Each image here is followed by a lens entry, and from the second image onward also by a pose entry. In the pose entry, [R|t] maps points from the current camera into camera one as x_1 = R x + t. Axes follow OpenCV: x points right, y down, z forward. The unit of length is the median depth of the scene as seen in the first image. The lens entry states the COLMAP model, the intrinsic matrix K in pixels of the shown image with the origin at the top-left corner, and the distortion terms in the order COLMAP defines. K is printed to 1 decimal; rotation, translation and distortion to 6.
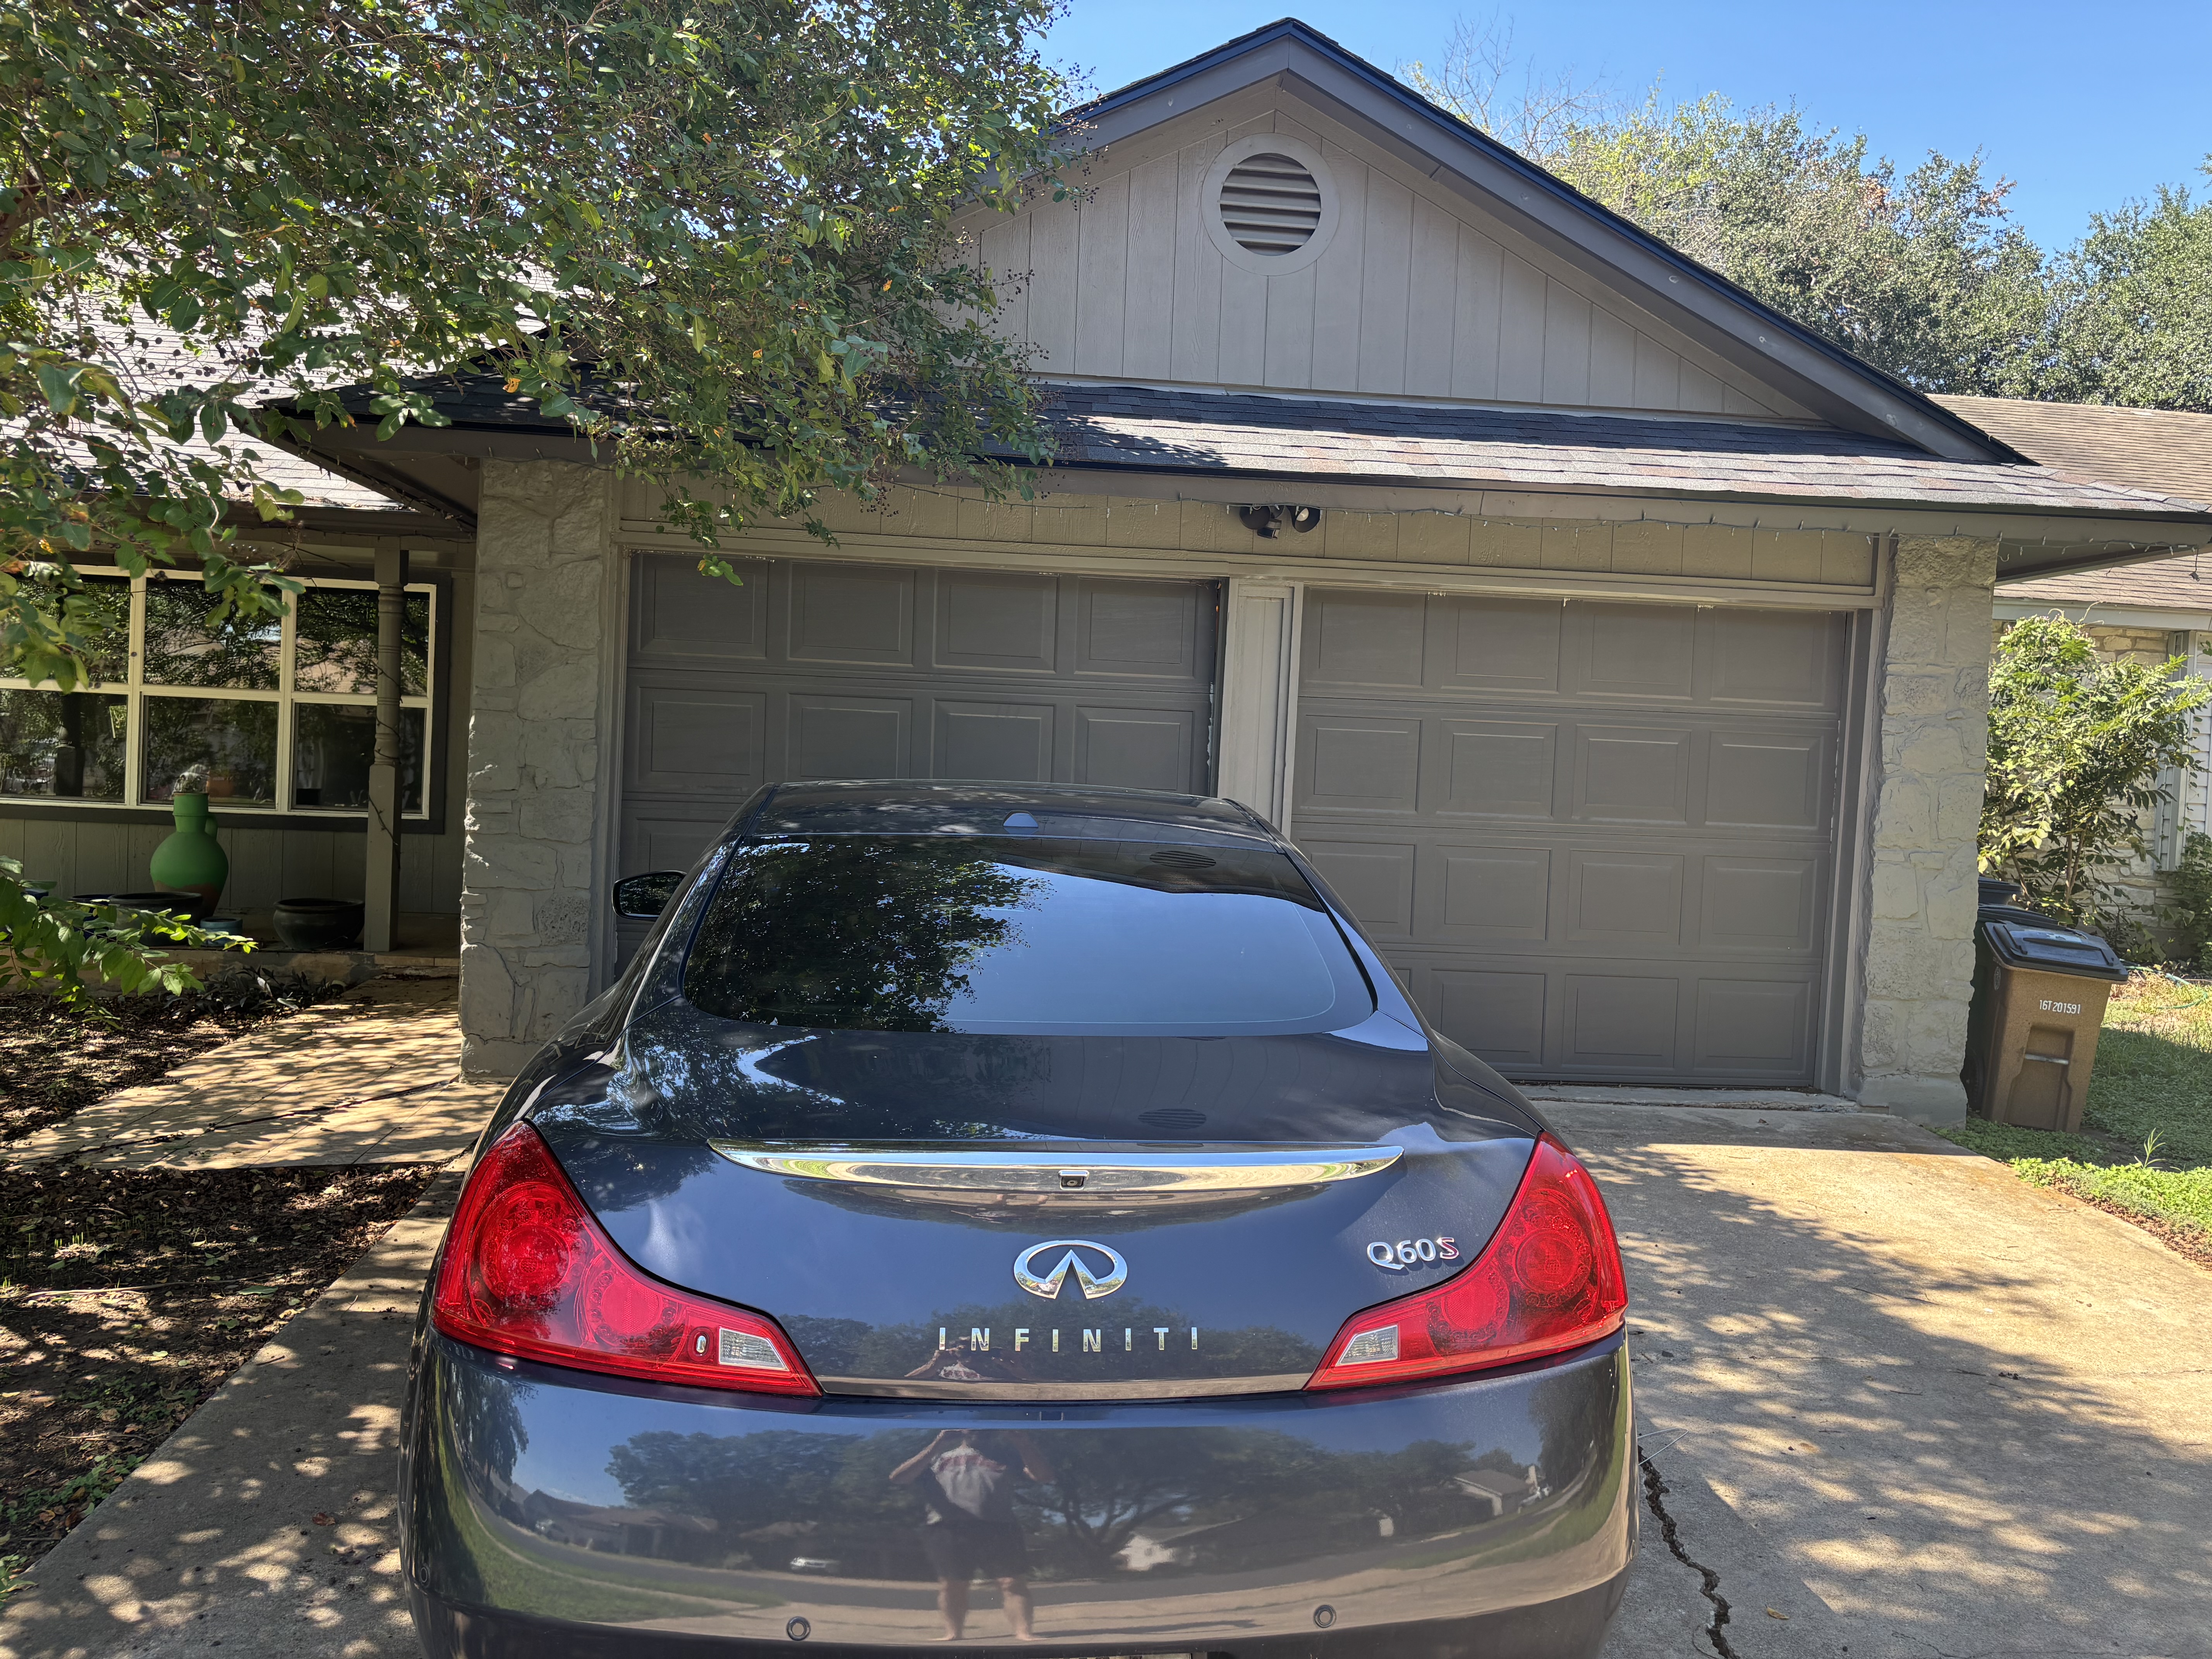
lens RADIAL K [[1677.9, 0, 1085.8], [0, 1677.9, 824.4], [0, 0, 1]] dist [0.006654, -0.010933]
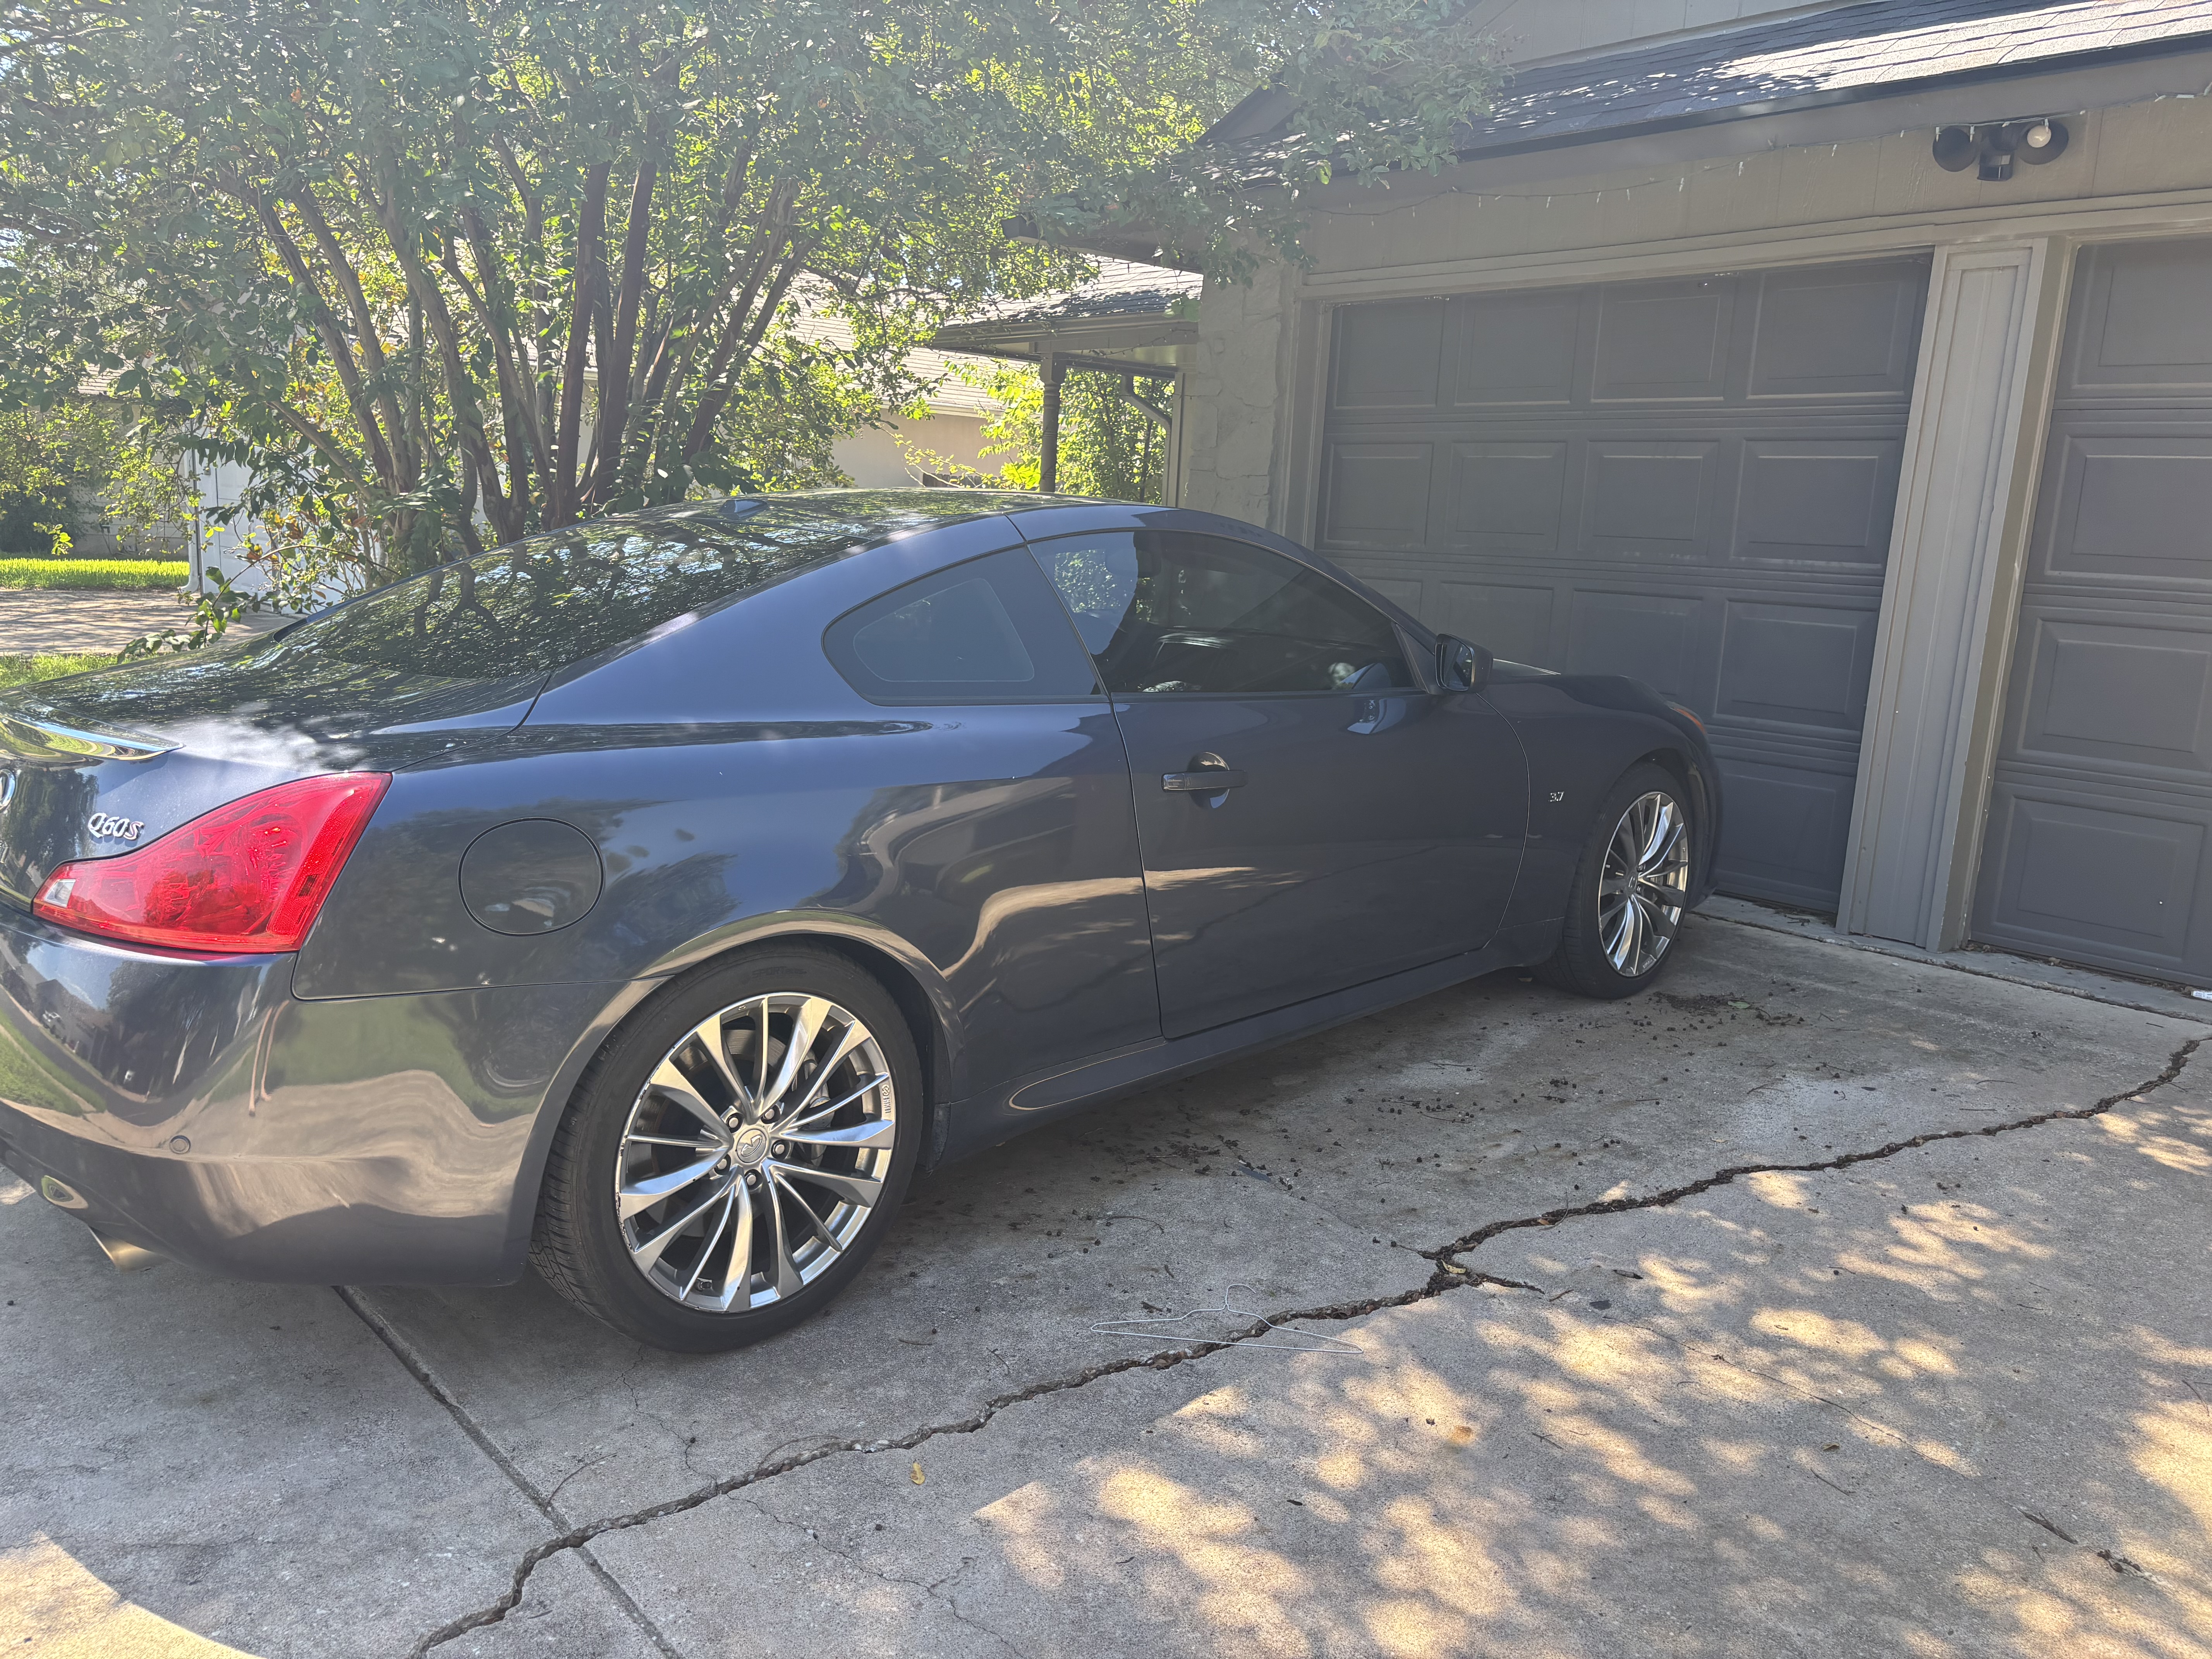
lens RADIAL K [[1677.9, 0, 1085.9], [0, 1677.9, 848.2], [0, 0, 1]] dist [0.006654, -0.010933]
pose [[0.608451, 0.139791, -0.781182, 0.737343], [-0.053647, 0.989357, 0.135258, 0.047236], [0.791776, -0.040390, 0.609475, 0.422121]]
